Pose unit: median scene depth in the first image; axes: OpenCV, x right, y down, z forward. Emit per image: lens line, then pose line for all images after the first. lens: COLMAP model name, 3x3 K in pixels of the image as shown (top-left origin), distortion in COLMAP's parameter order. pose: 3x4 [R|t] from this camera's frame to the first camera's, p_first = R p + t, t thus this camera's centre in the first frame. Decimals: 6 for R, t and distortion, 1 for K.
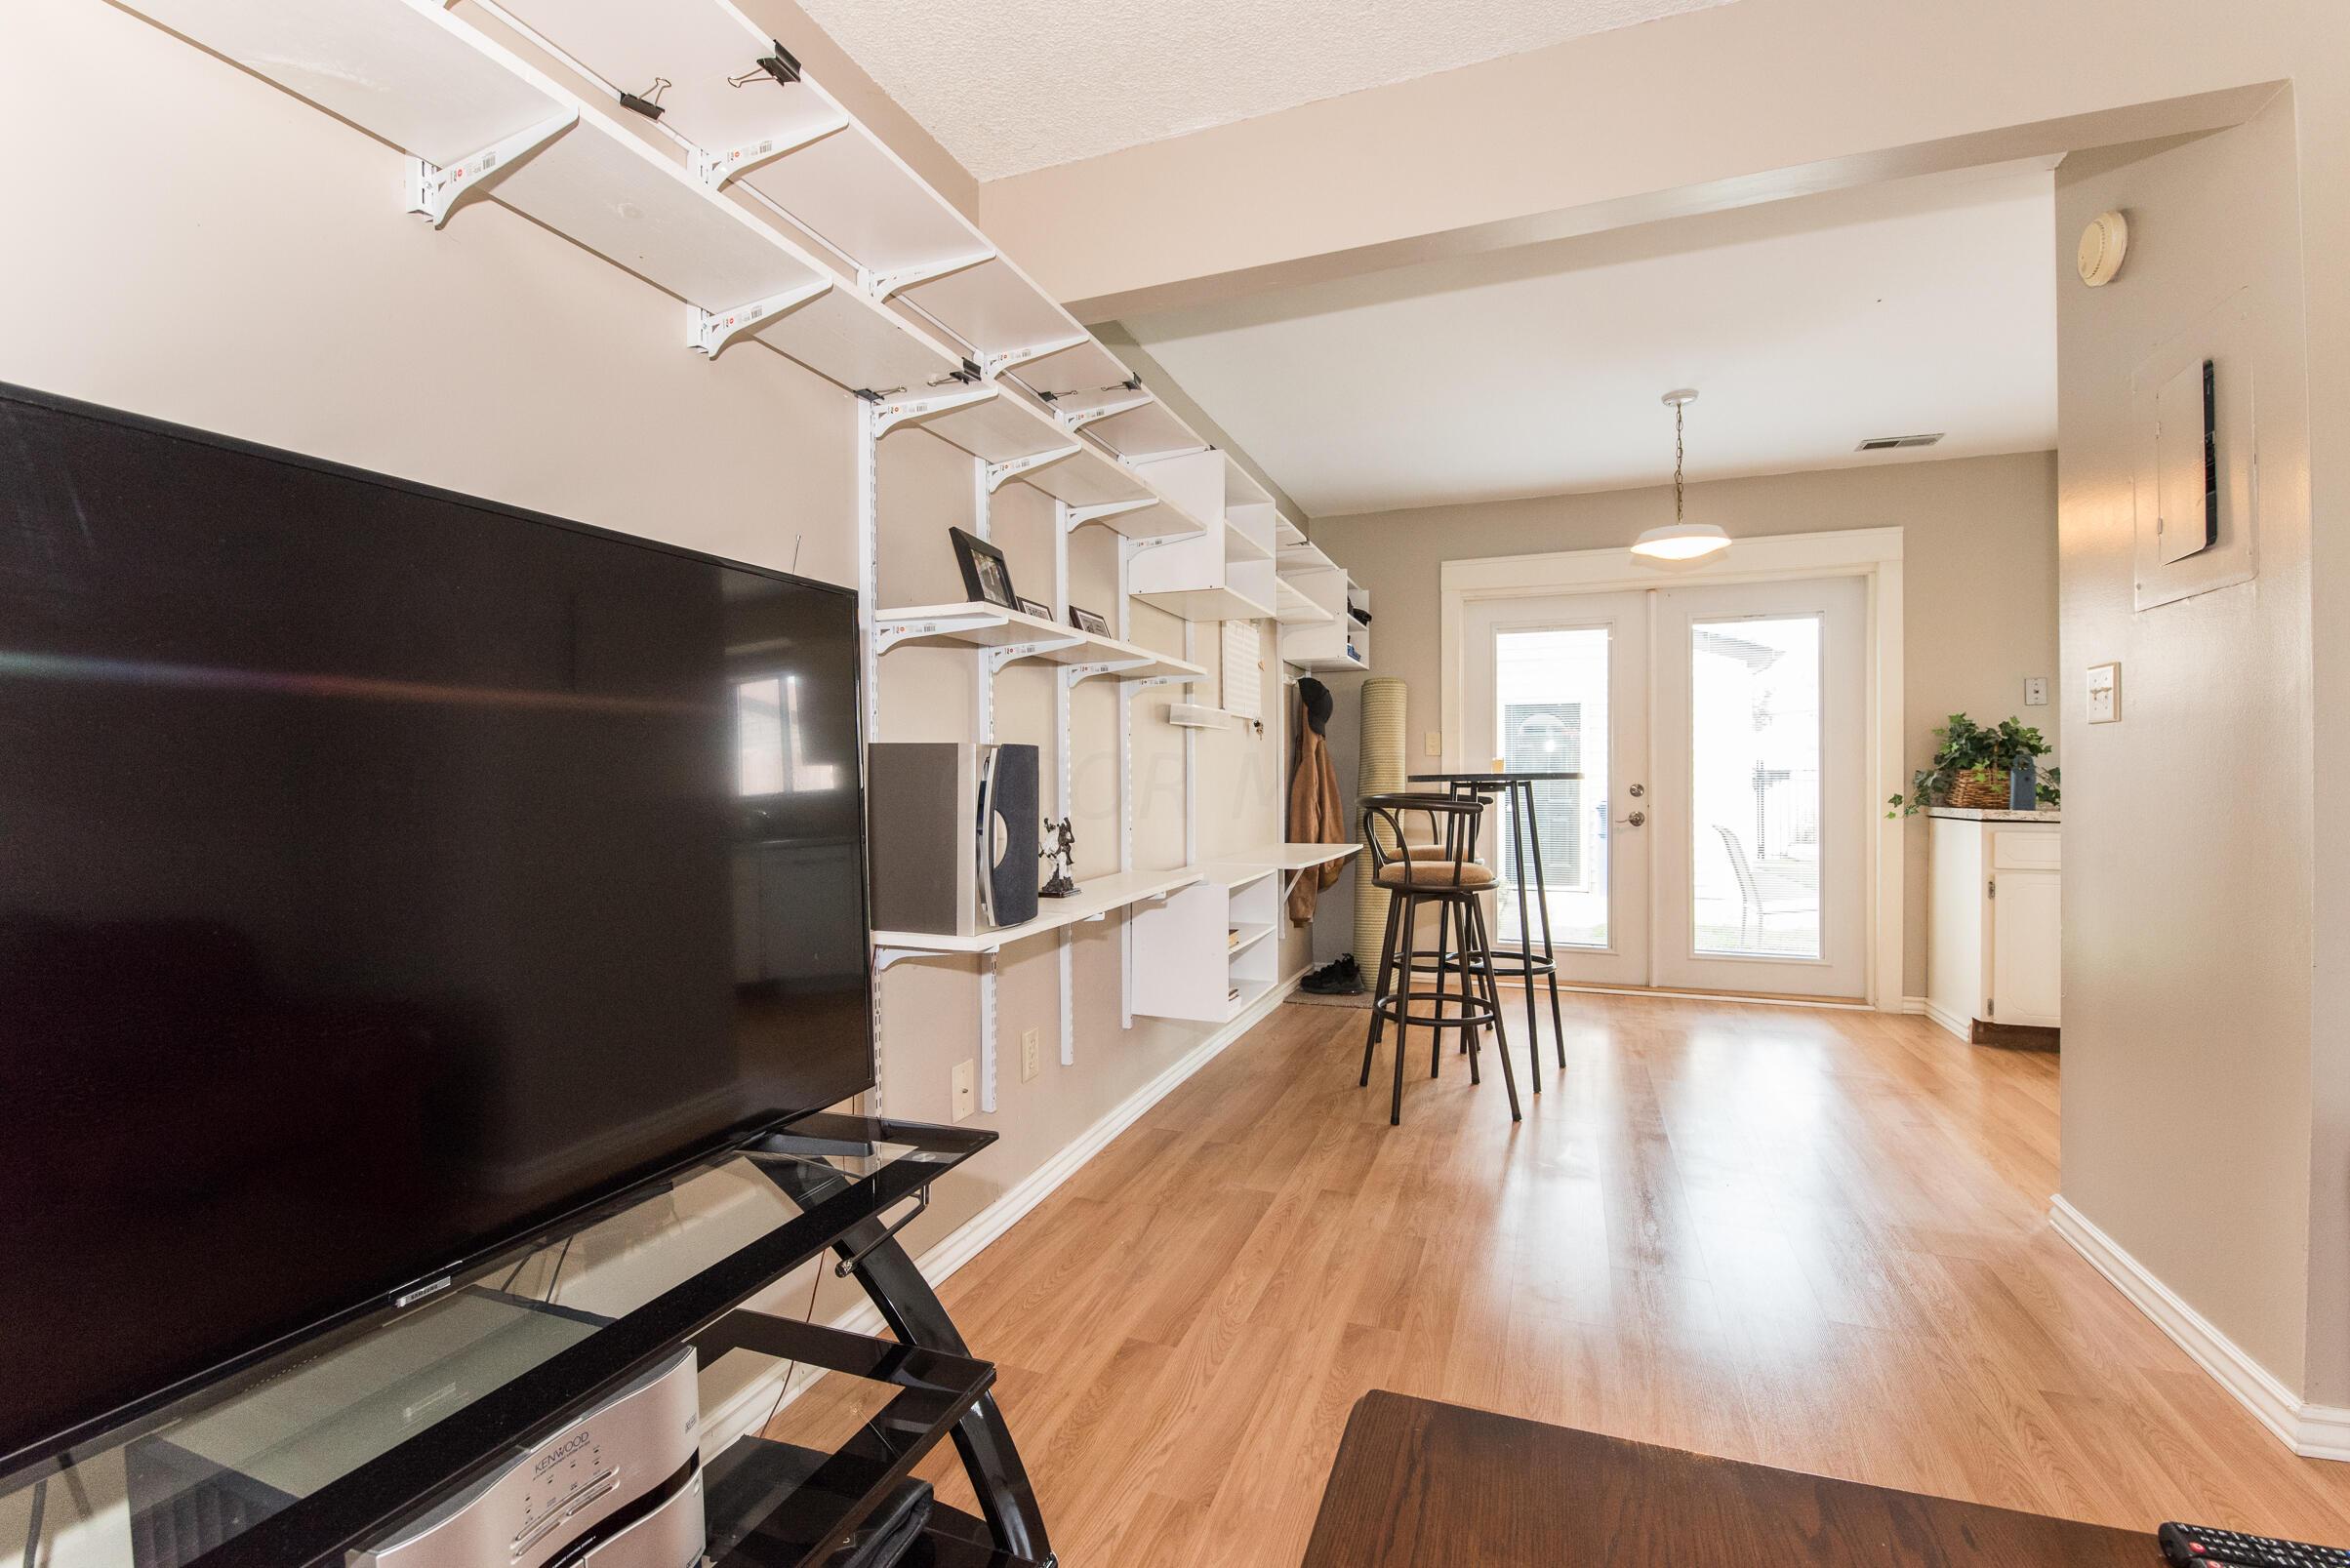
lens RADIAL K [[1008.0, 0, 1175.0], [0, 1008.0, 784.0], [0, 0, 1]] dist [0.001197, -0.011847]
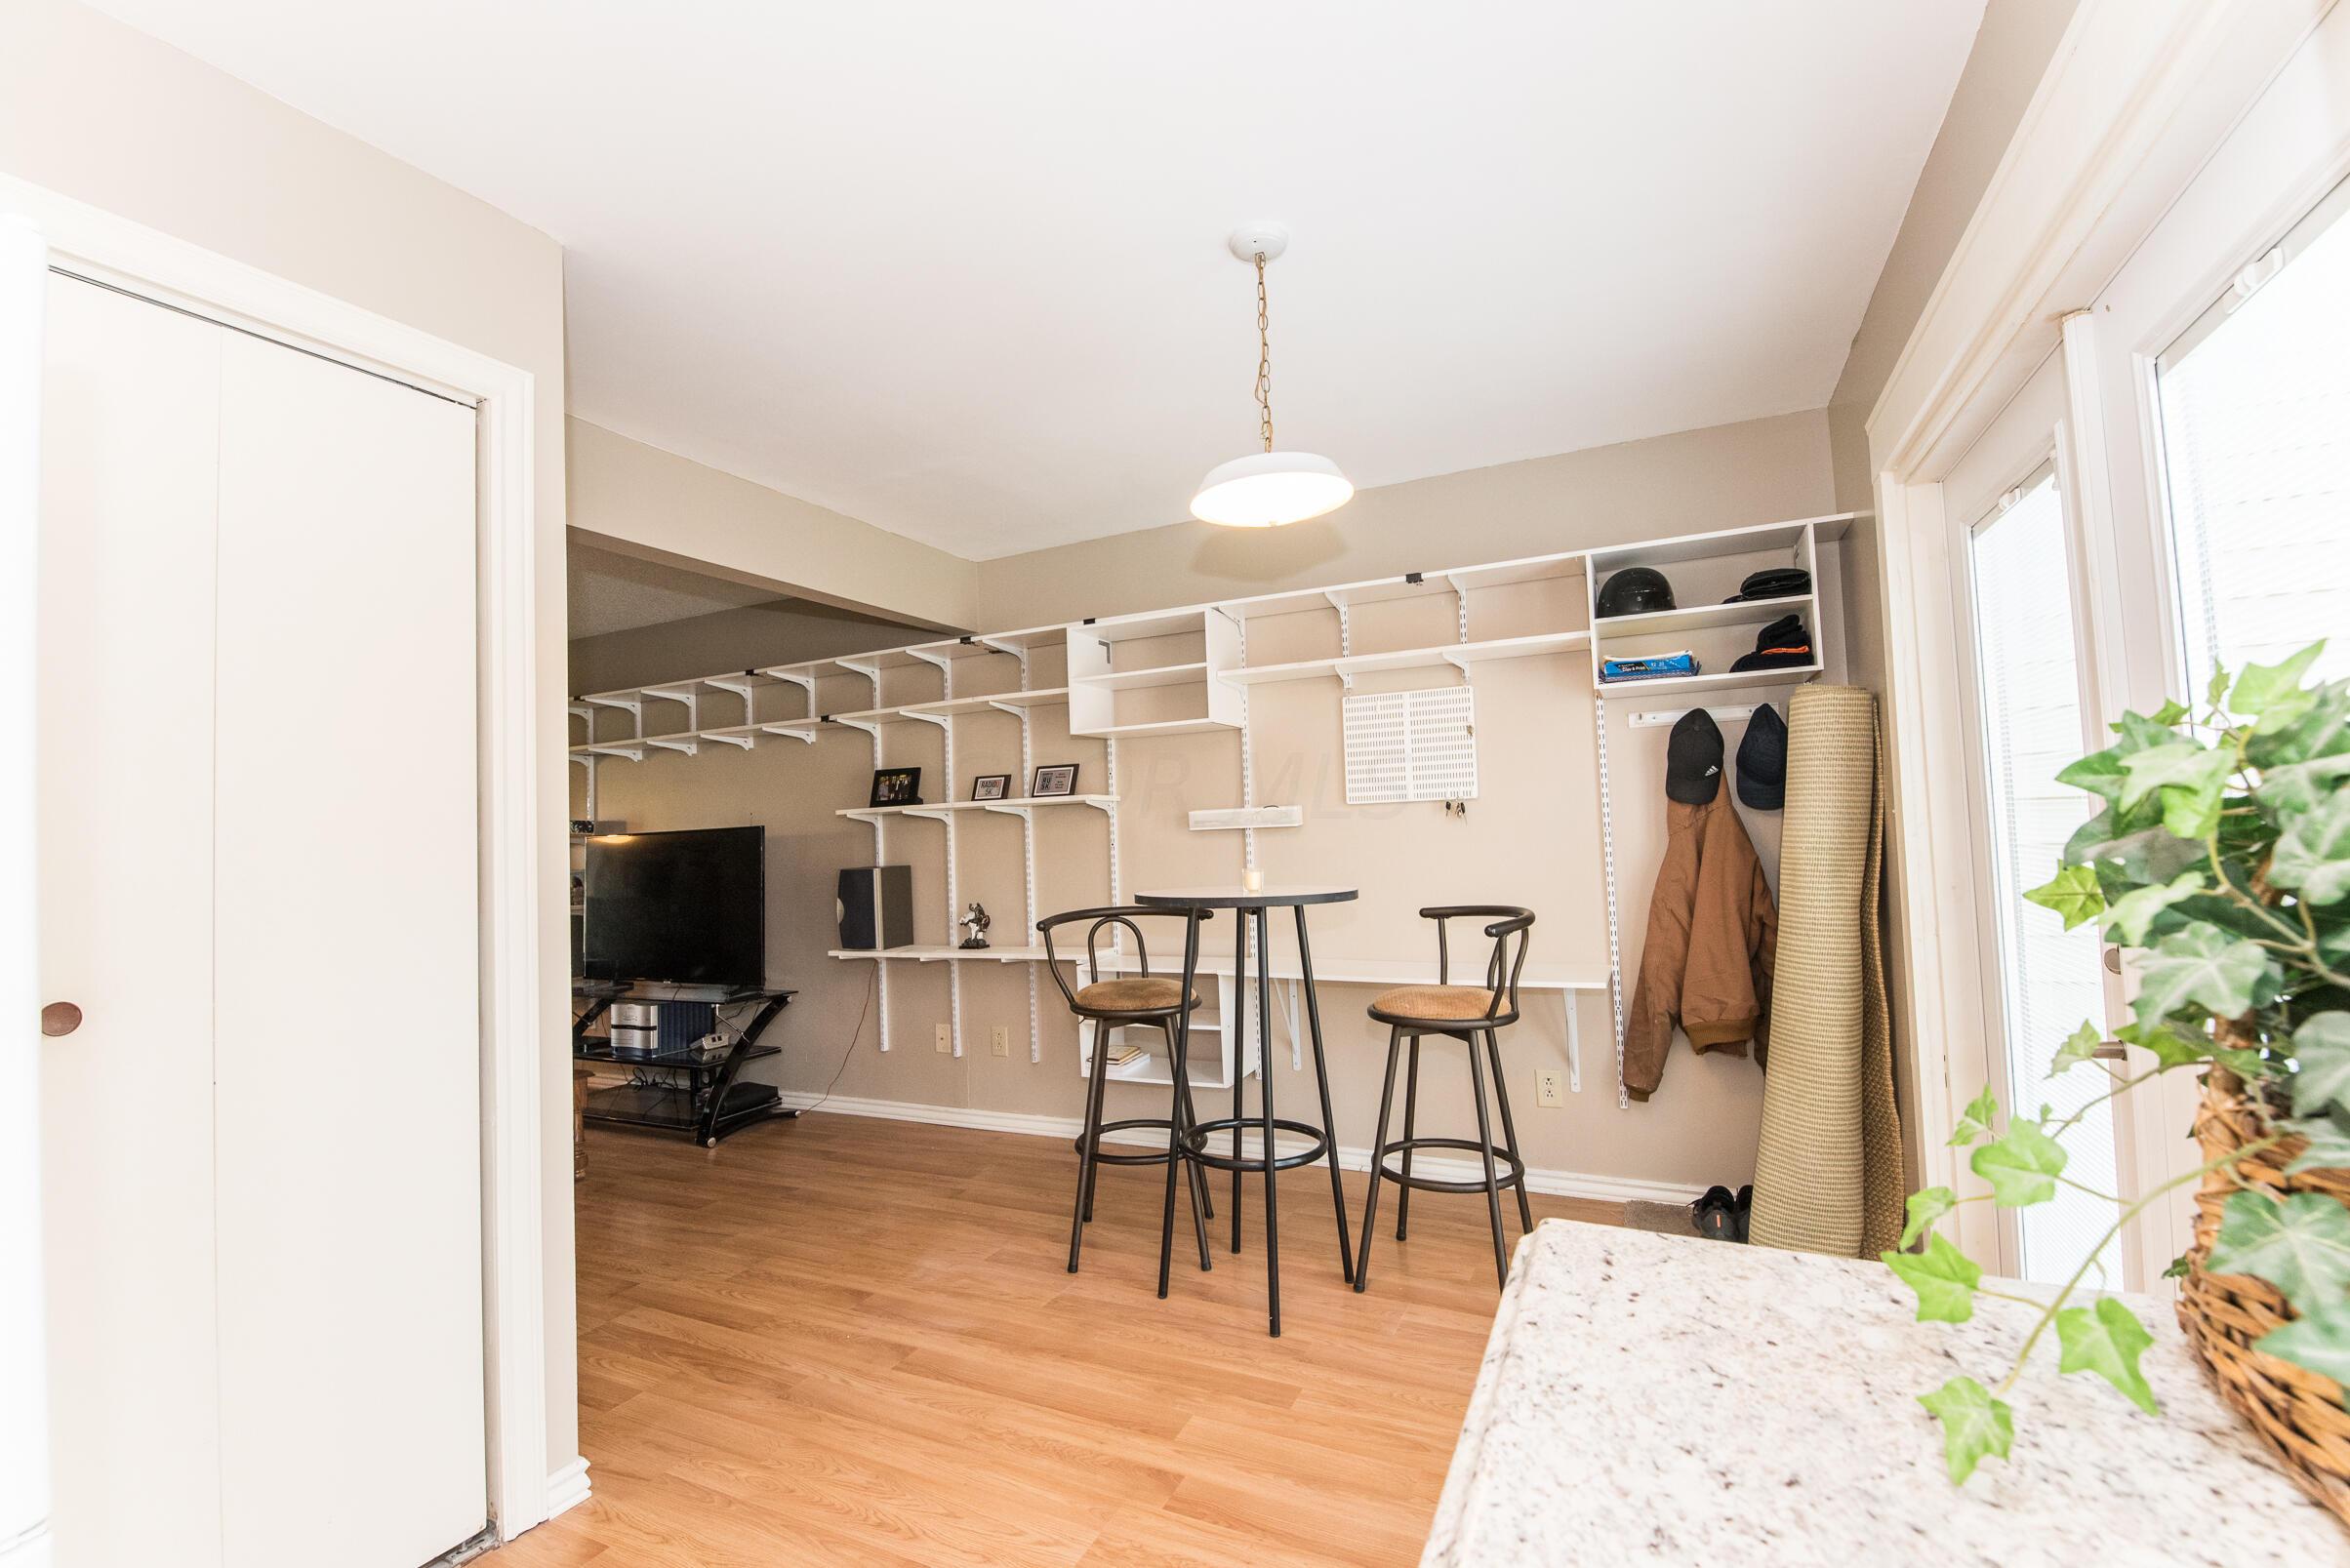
lens RADIAL K [[1026.2, 0, 1175.0], [0, 1026.2, 784.0], [0, 0, 1]] dist [0.003220, -0.010668]
pose [[-0.085551, -0.040801, -0.995498, 1.170500], [0.028661, 0.998647, -0.043393, -0.061693], [0.995921, -0.032244, -0.084266, 1.082050]]
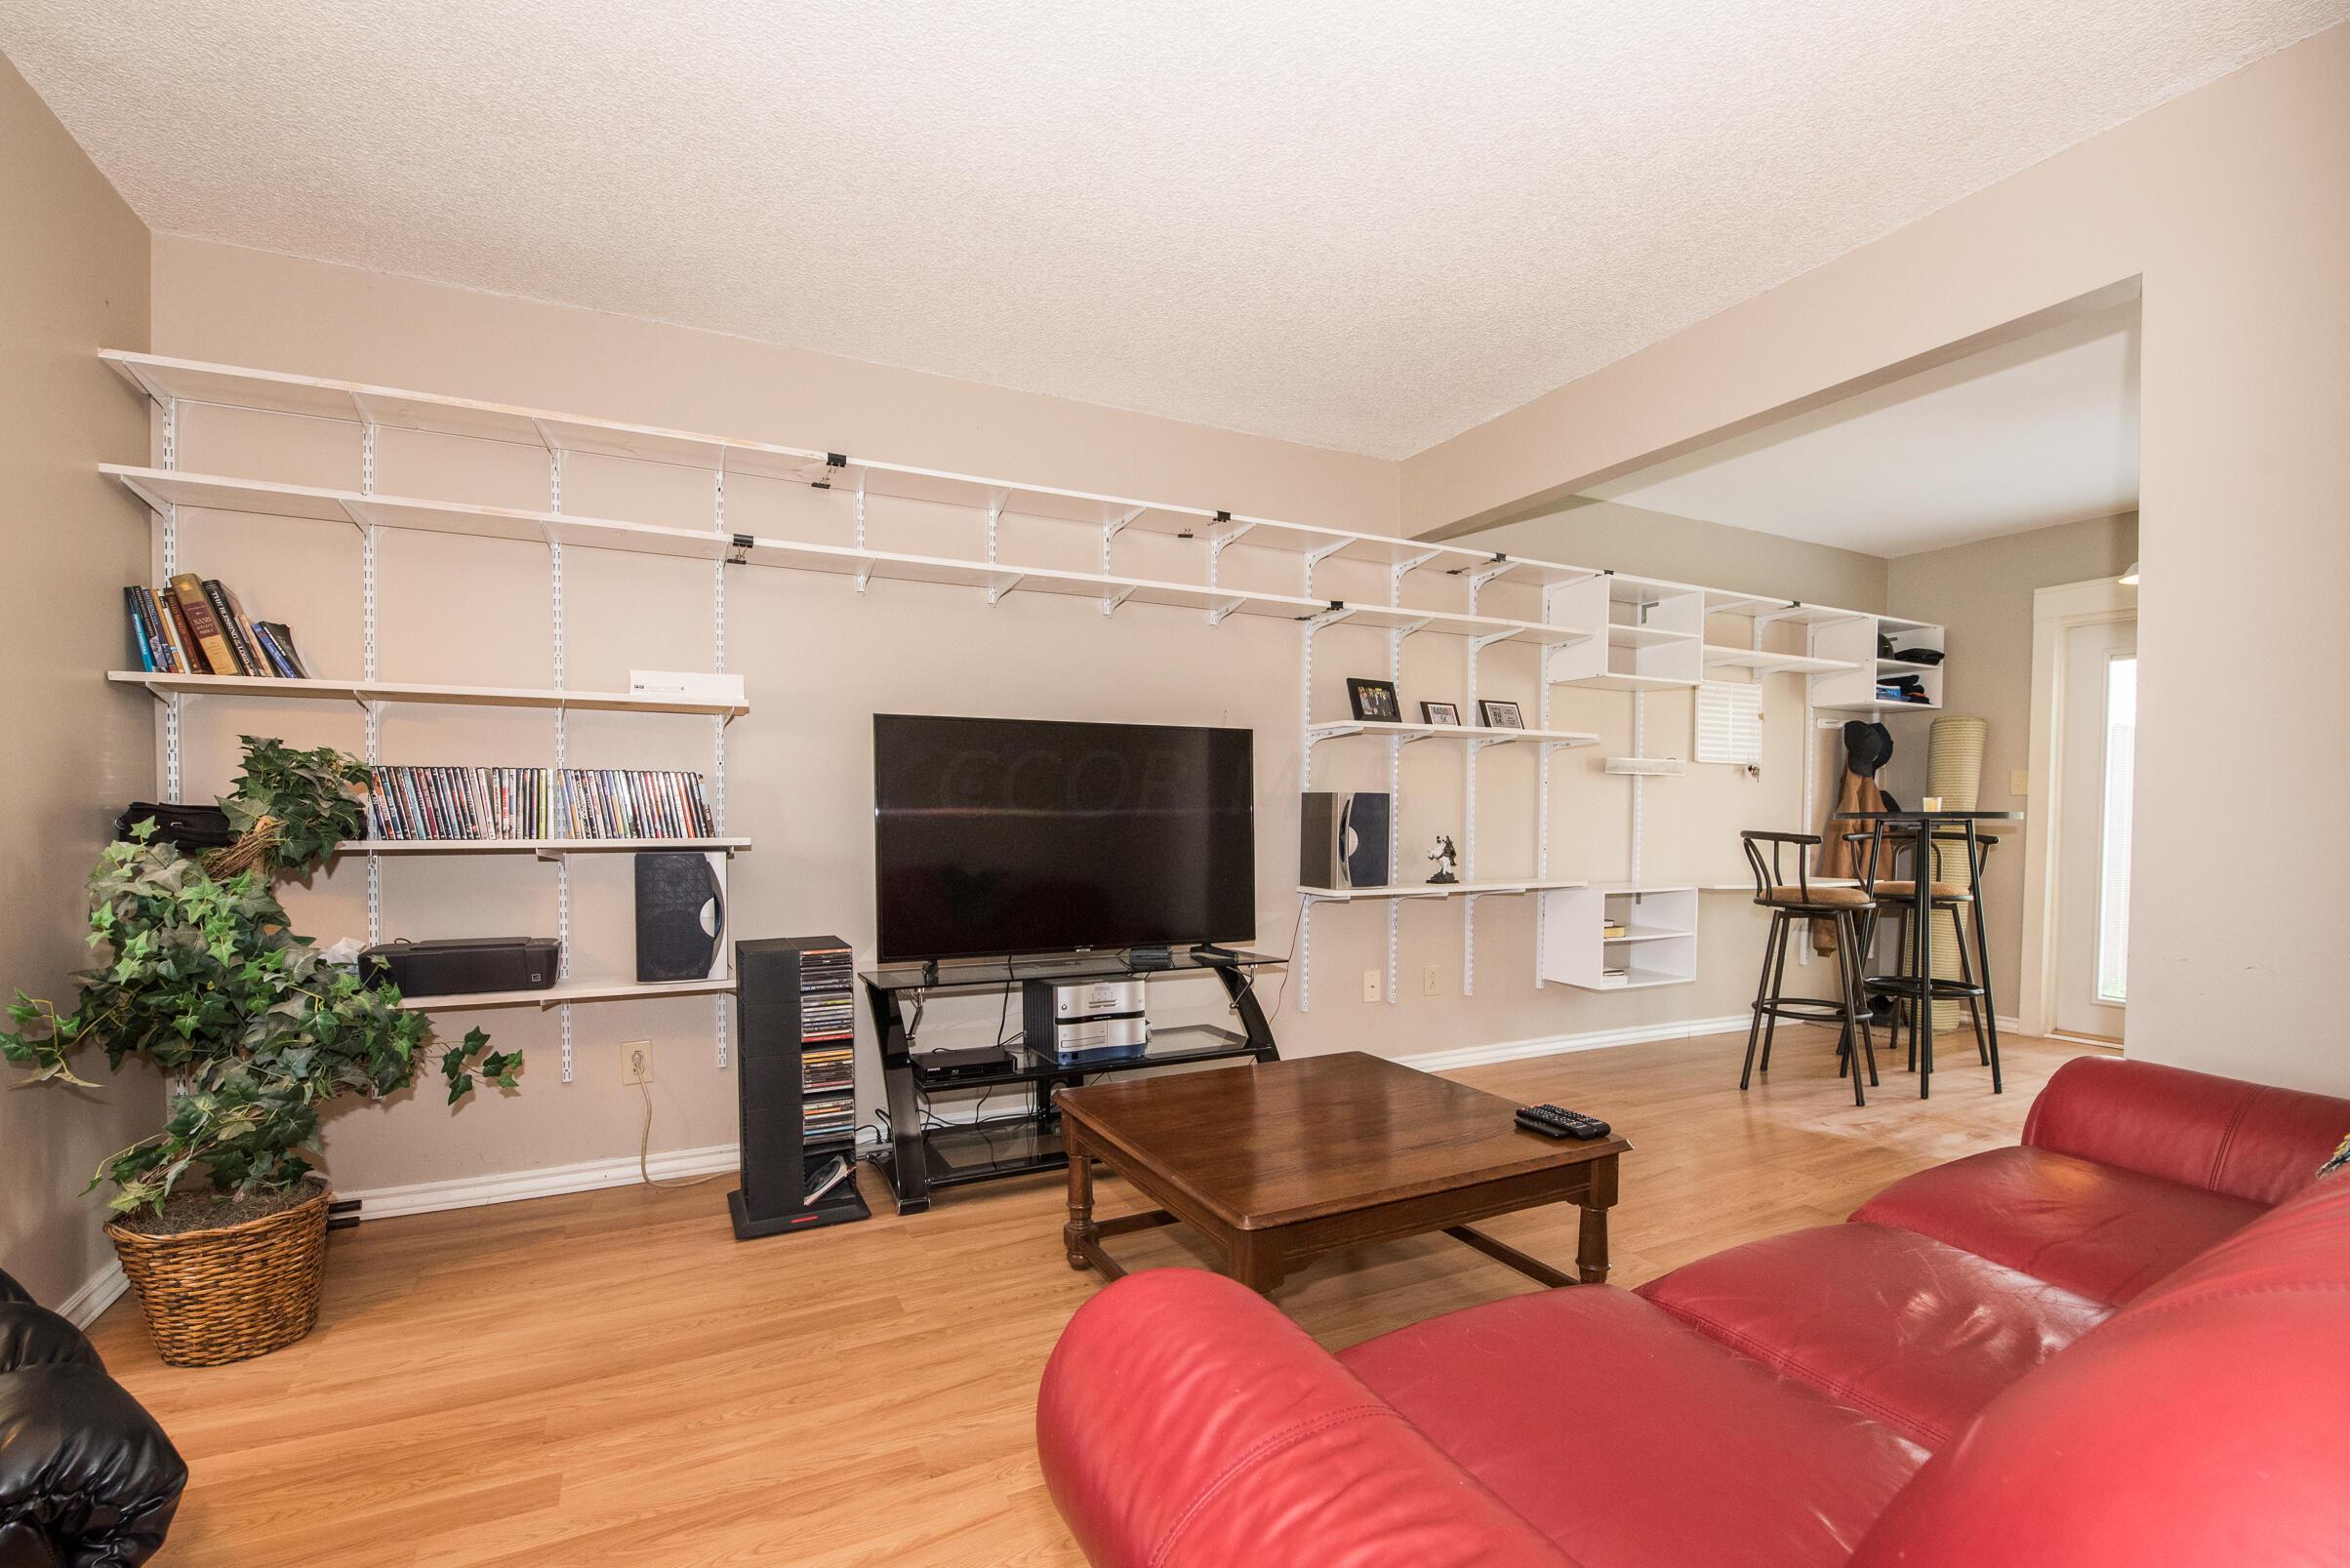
lens RADIAL K [[1045.4, 0, 1190.0], [0, 1045.4, 852.4], [0, 0, 1]] dist [-0.004698, -0.000729]
pose [[0.743604, 0.029997, -0.667947, 0.514471], [-0.013817, 0.999469, 0.029504, 0.011501], [0.668478, -0.012710, 0.743624, -0.388844]]
